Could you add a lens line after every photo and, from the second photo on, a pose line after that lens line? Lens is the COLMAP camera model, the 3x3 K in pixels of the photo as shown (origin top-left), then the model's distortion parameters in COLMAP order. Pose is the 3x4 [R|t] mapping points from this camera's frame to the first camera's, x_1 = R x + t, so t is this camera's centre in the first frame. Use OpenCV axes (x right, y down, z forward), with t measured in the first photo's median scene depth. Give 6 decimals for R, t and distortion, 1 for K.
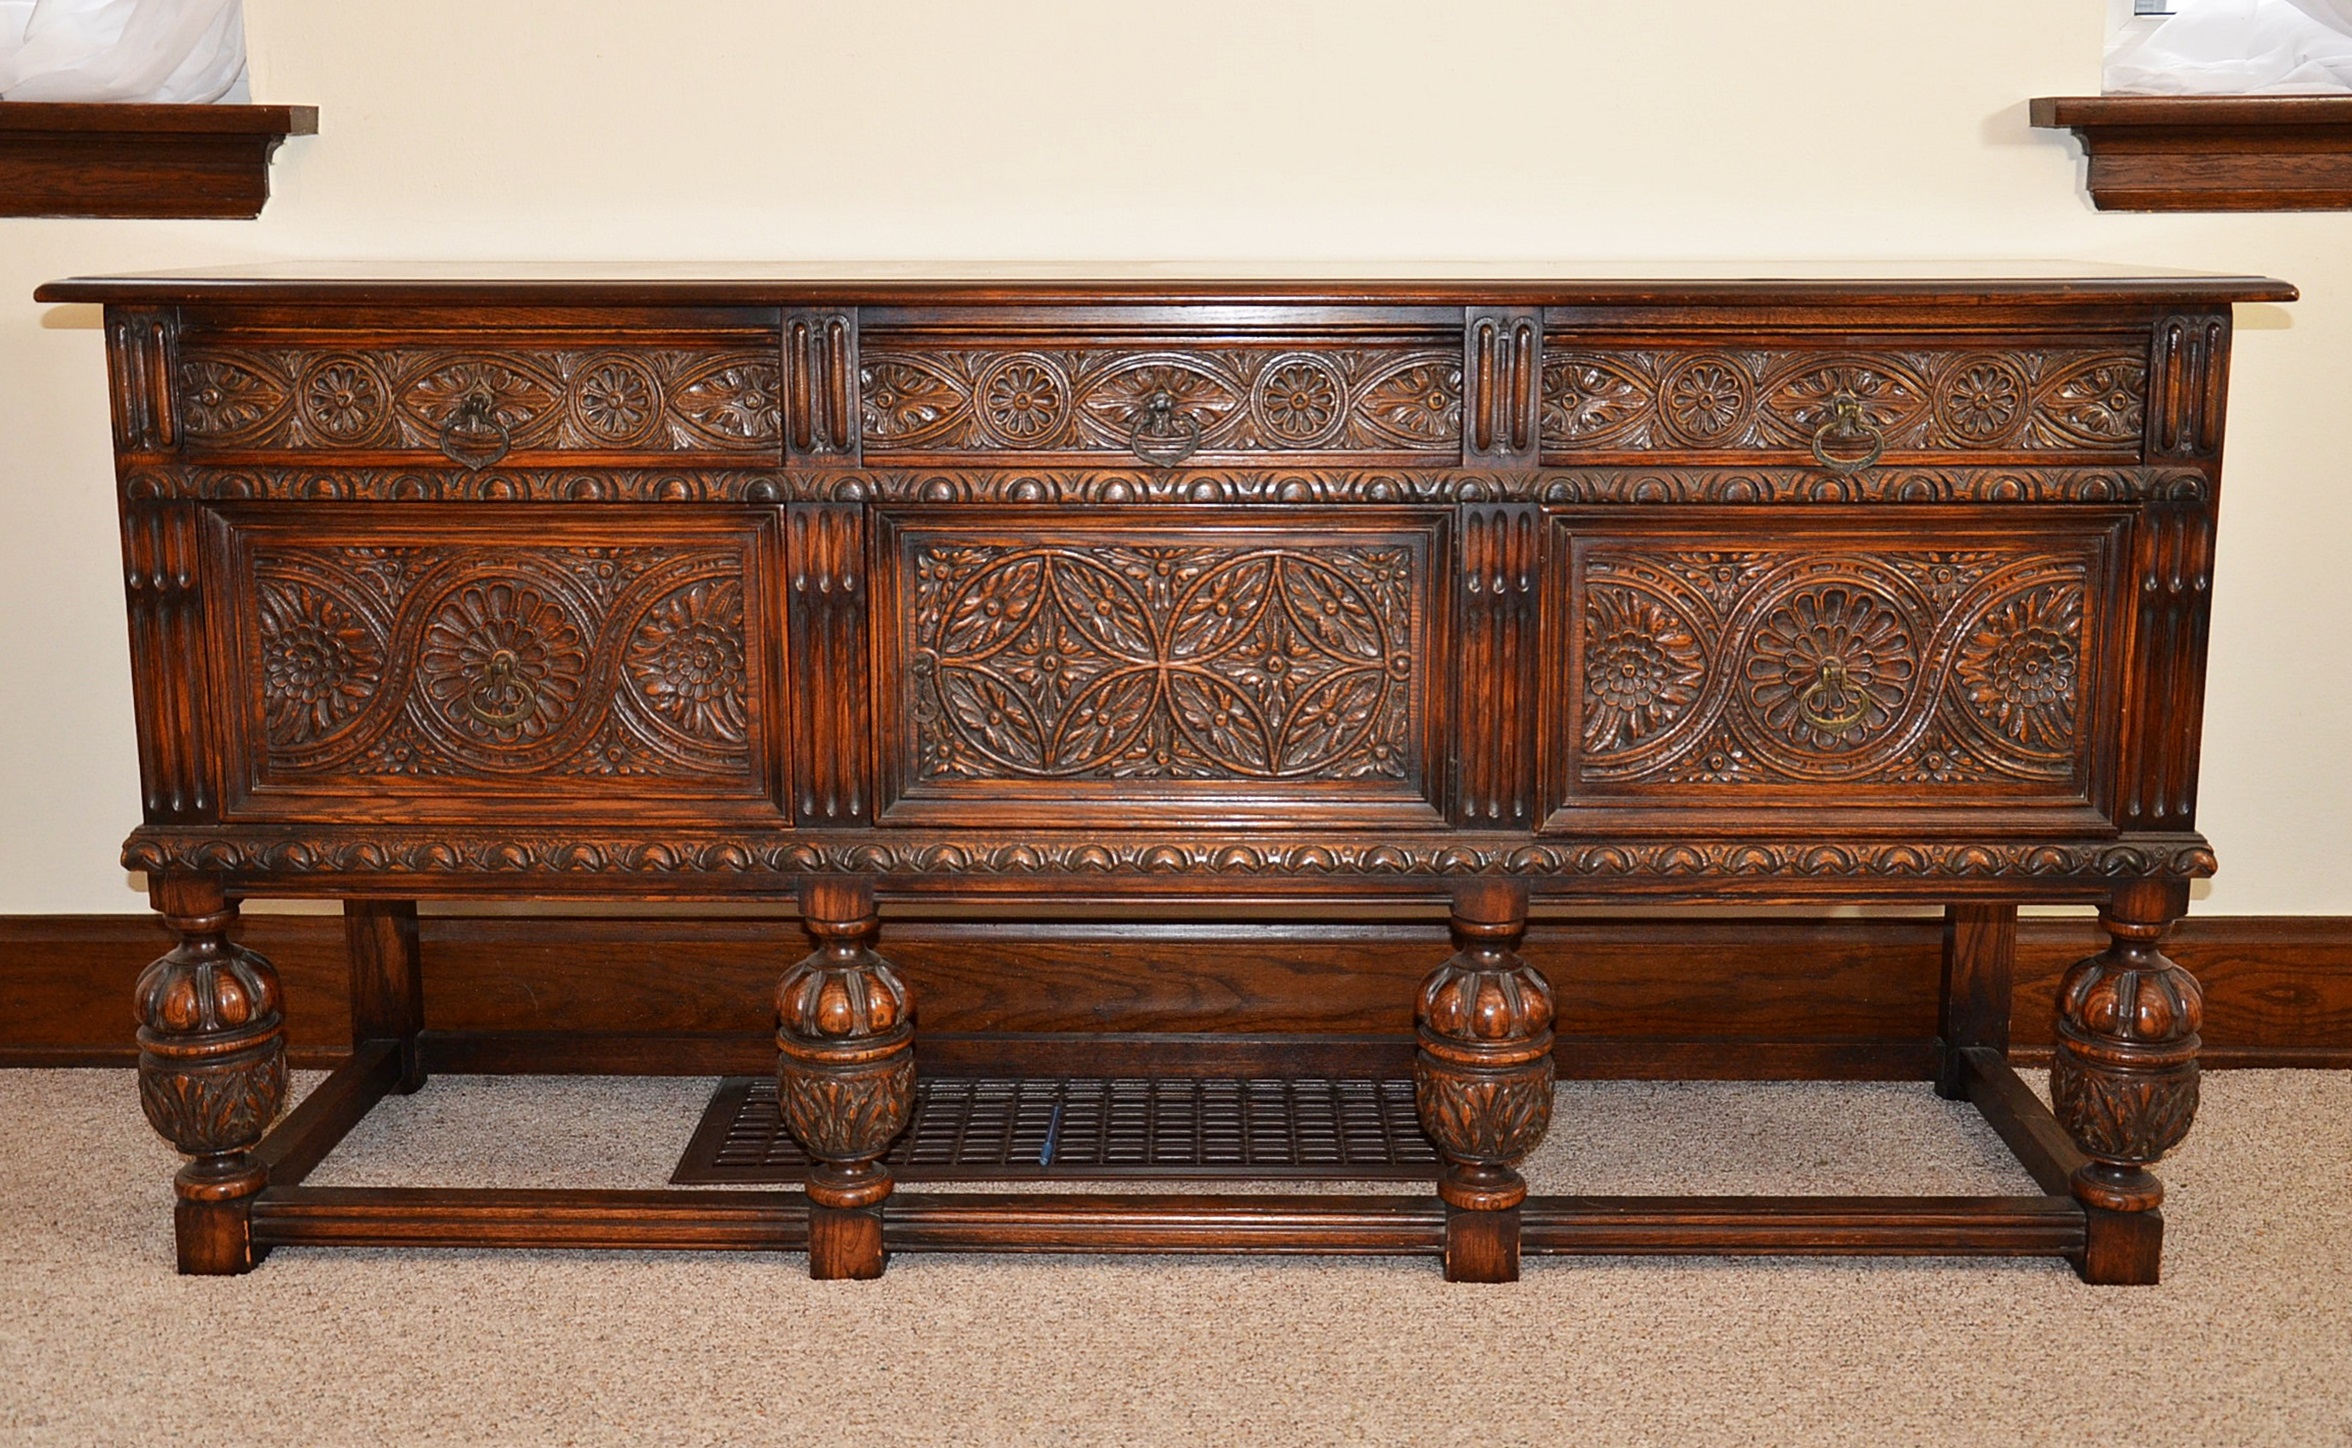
lens RADIAL K [[2542.3, 0, 1198.4], [0, 2542.3, 674.9], [0, 0, 1]] dist [-0.066695, 0.235251]
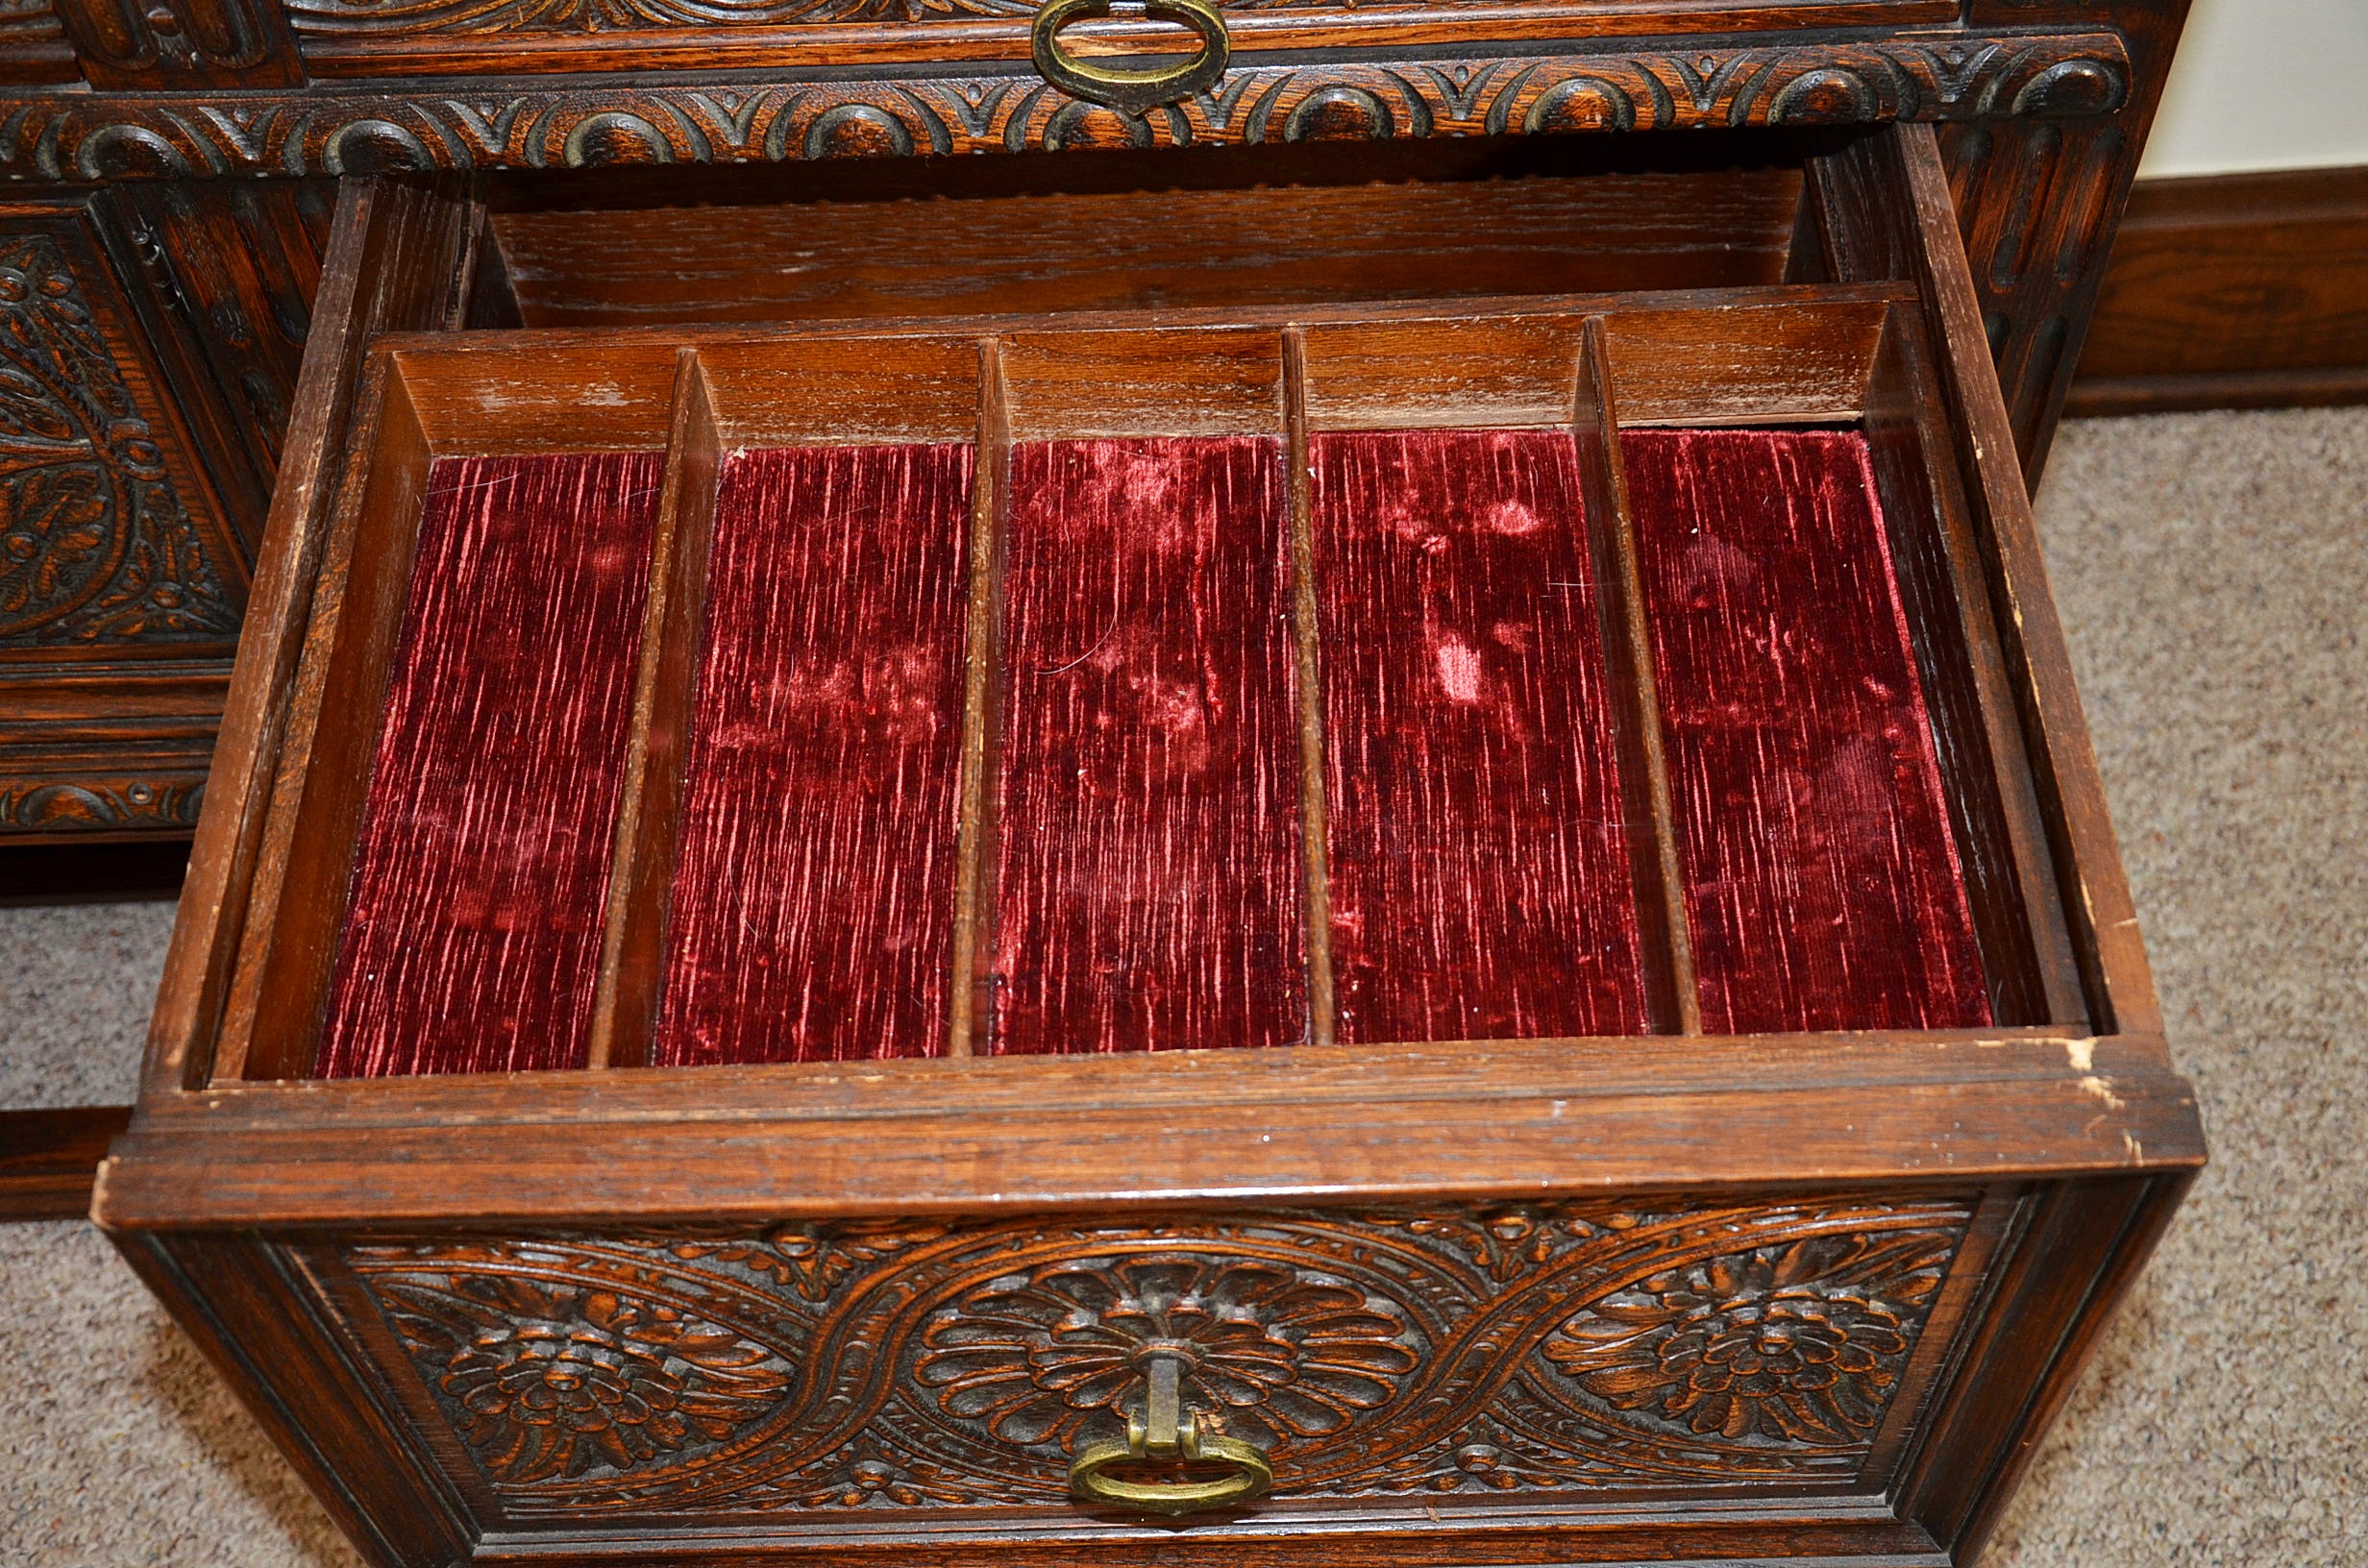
lens RADIAL K [[2735.9, 0, 1184.0], [0, 2735.9, 784.0], [0, 0, 1]] dist [0.081157, 0.023515]
pose [[0.999124, -0.041431, -0.005825, 0.254892], [0.035144, 0.755540, 0.654160, -0.259258], [-0.022702, -0.653792, 0.756334, 0.618885]]
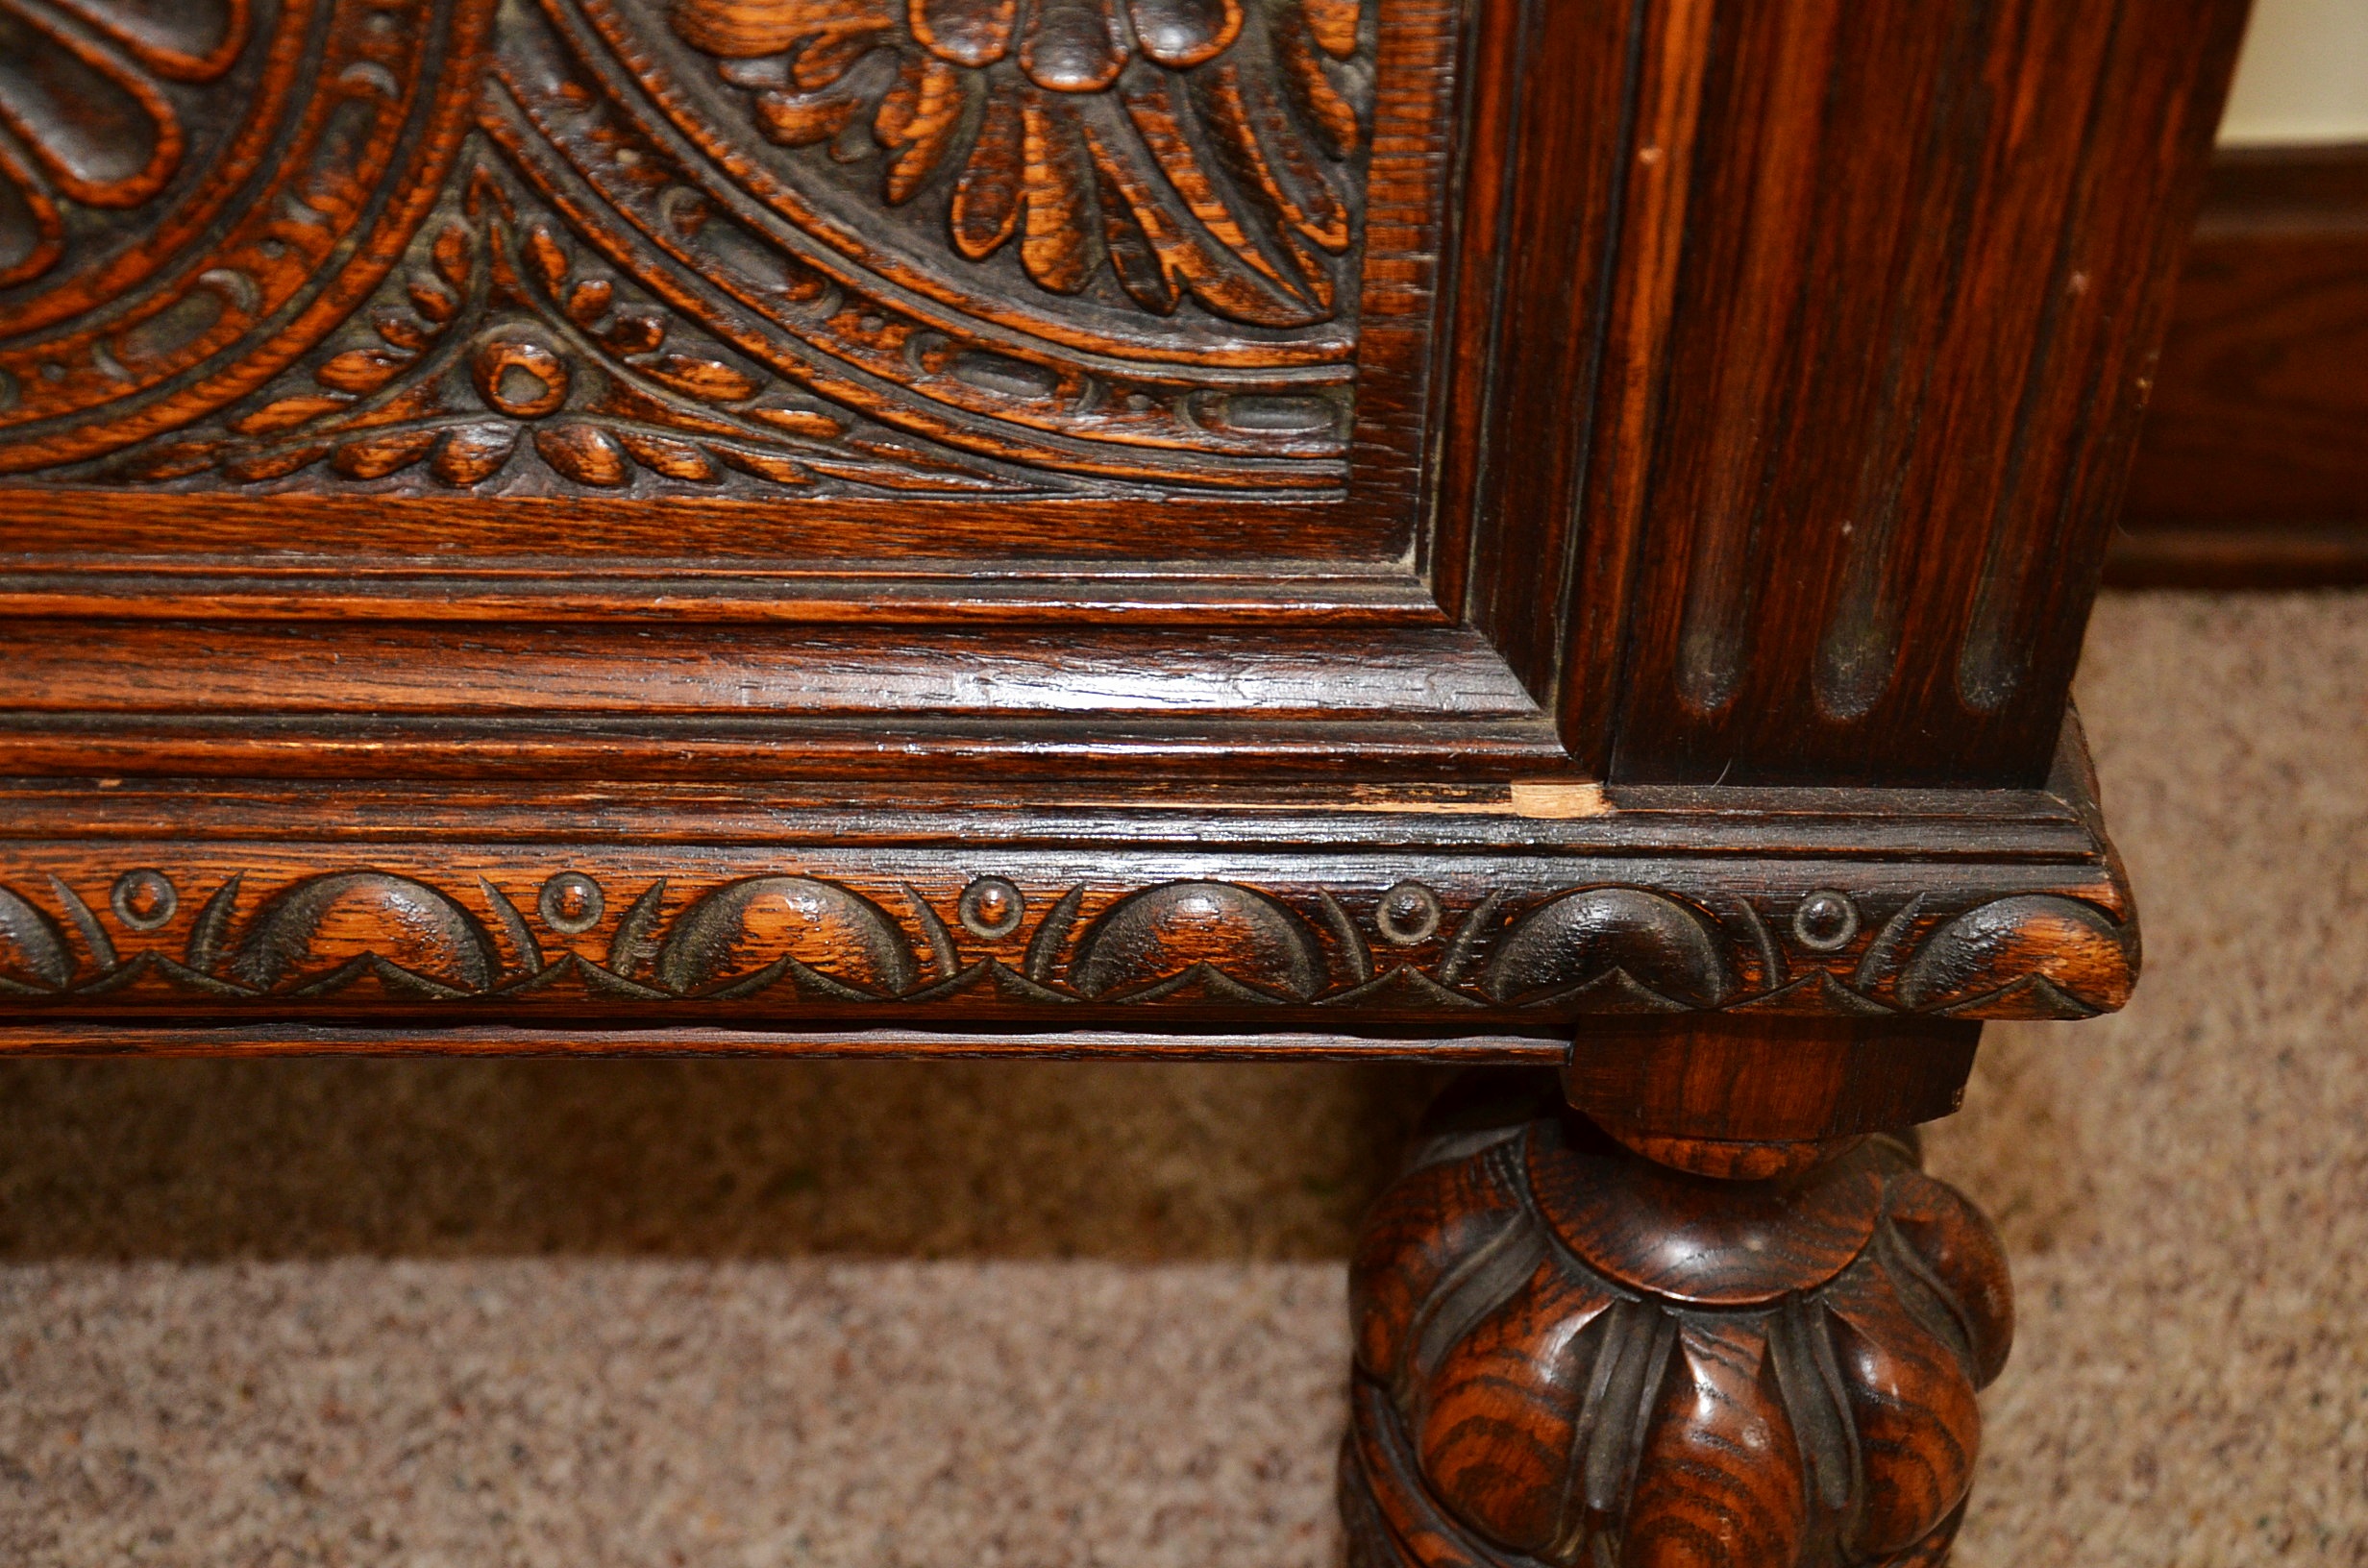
lens RADIAL K [[3272.9, 0, 1132.9], [0, 3272.9, 781.2], [0, 0, 1]] dist [0.107703, 0.045961]
pose [[0.999939, -0.000034, 0.011083, 0.330041], [-0.005587, 0.862113, 0.506685, -0.052401], [-0.009572, -0.506716, 0.862060, 0.805487]]
